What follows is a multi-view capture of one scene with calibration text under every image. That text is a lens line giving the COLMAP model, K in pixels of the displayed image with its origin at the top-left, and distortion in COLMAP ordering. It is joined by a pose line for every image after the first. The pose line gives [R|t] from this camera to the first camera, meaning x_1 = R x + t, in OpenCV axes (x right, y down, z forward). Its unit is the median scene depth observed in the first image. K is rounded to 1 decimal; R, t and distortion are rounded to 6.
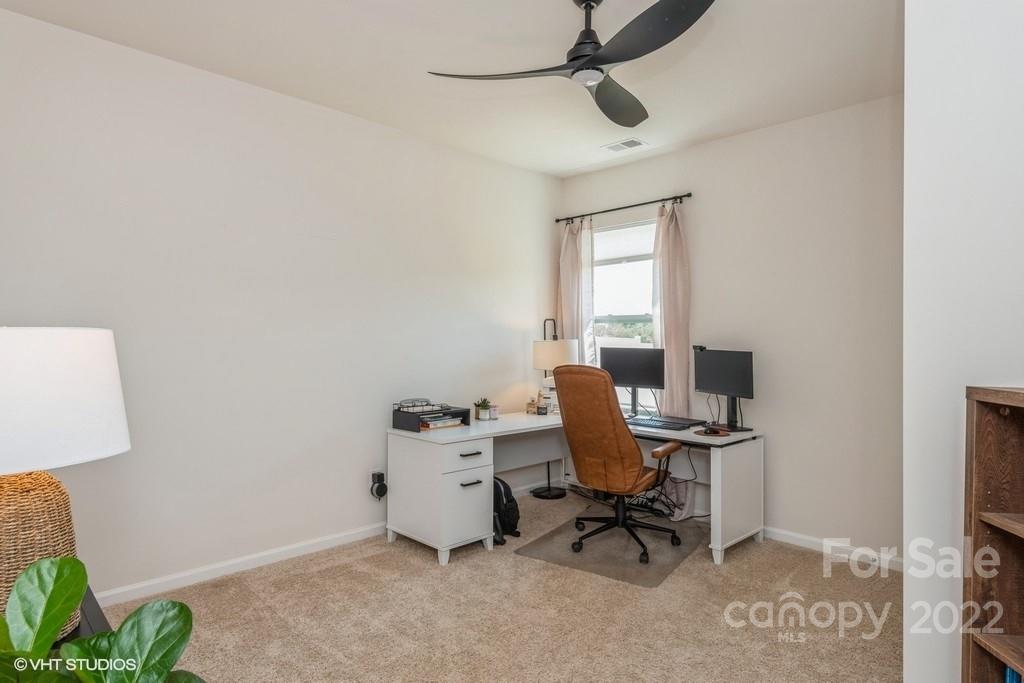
lens RADIAL K [[578.8, 0, 511.2], [0, 578.8, 342.2], [0, 0, 1]] dist [0.007232, -0.003011]
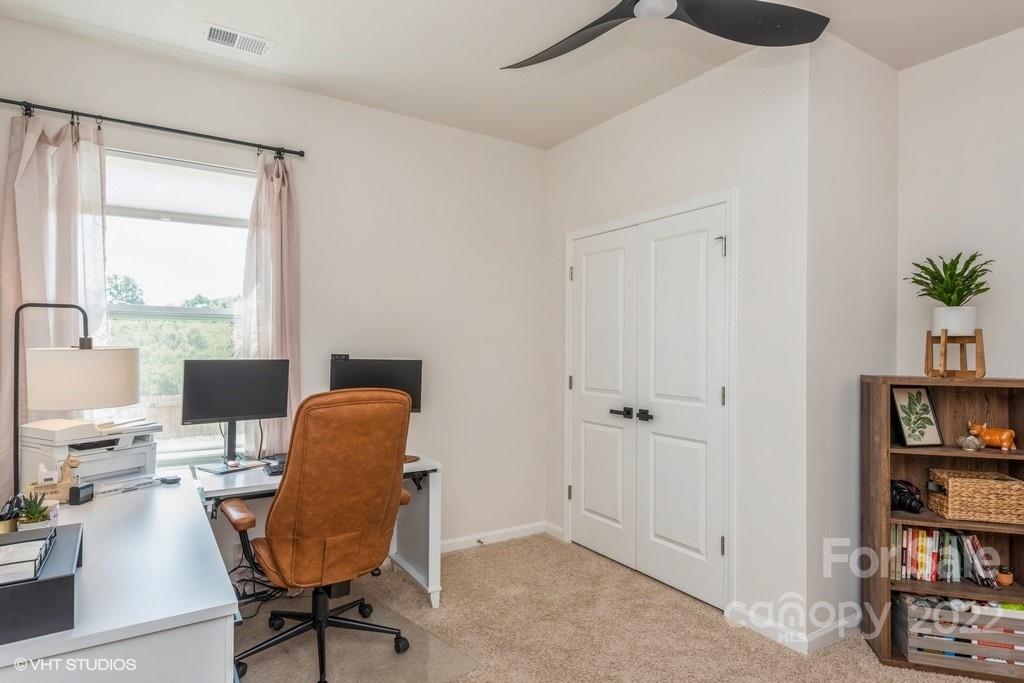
lens RADIAL K [[578.8, 0, 512.7], [0, 578.8, 343.2], [0, 0, 1]] dist [0.007232, -0.003011]
pose [[0.188721, -0.006165, 0.982011, -0.361674], [-0.002044, 0.999976, 0.006671, -0.013435], [-0.982029, -0.003266, 0.188703, 0.559935]]
